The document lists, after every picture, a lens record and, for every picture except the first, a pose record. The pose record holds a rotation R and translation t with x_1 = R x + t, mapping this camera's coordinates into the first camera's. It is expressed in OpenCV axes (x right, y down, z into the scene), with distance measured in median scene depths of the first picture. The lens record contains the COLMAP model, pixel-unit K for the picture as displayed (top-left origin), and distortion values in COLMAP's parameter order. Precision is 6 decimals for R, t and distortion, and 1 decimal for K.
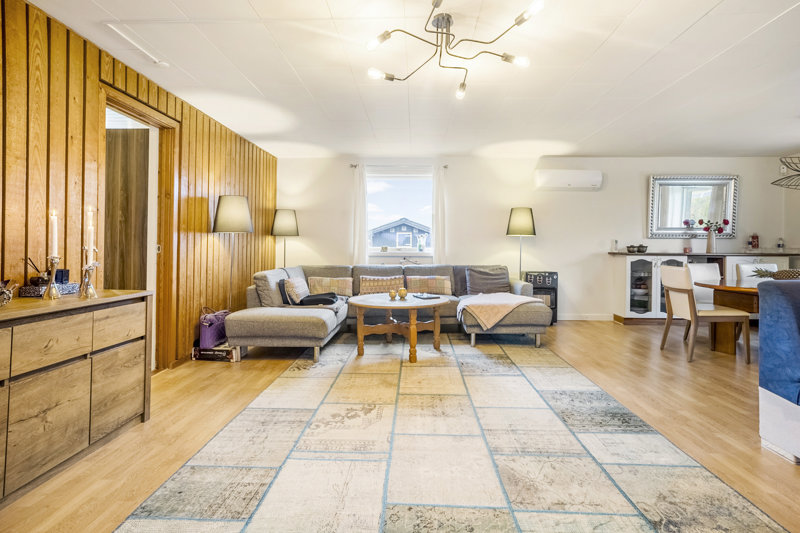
lens RADIAL K [[407.6, 0, 380.5], [0, 407.6, 251.1], [0, 0, 1]] dist [-0.025848, -0.000178]
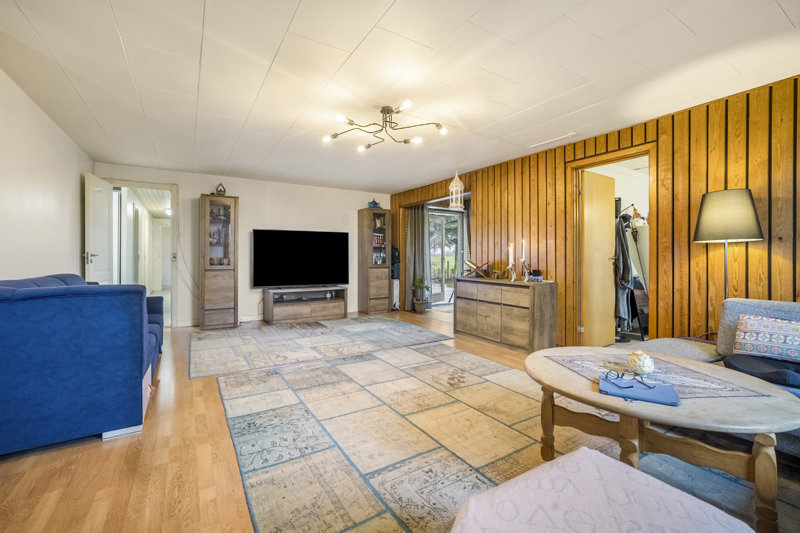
lens RADIAL K [[343.5, 0, 397.1], [0, 343.5, 259.1], [0, 0, 1]] dist [-0.022933, 0.006388]
pose [[-0.807775, -0.004014, -0.589478, 0.824604], [-0.011873, 0.999885, 0.009461, -0.017264], [0.589372, 0.014641, -0.807729, 1.932329]]
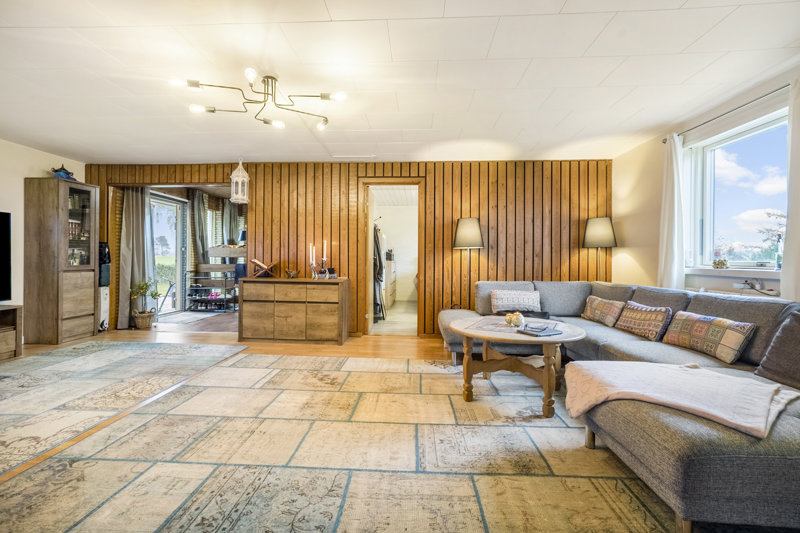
lens RADIAL K [[343.5, 0, 401.5], [0, 343.5, 261.1], [0, 0, 1]] dist [-0.022933, 0.006388]
pose [[0.022604, 0.003029, -0.999740, 1.162936], [-0.016515, 0.999860, 0.002656, -0.006098], [0.999608, 0.016451, 0.022651, 1.300552]]
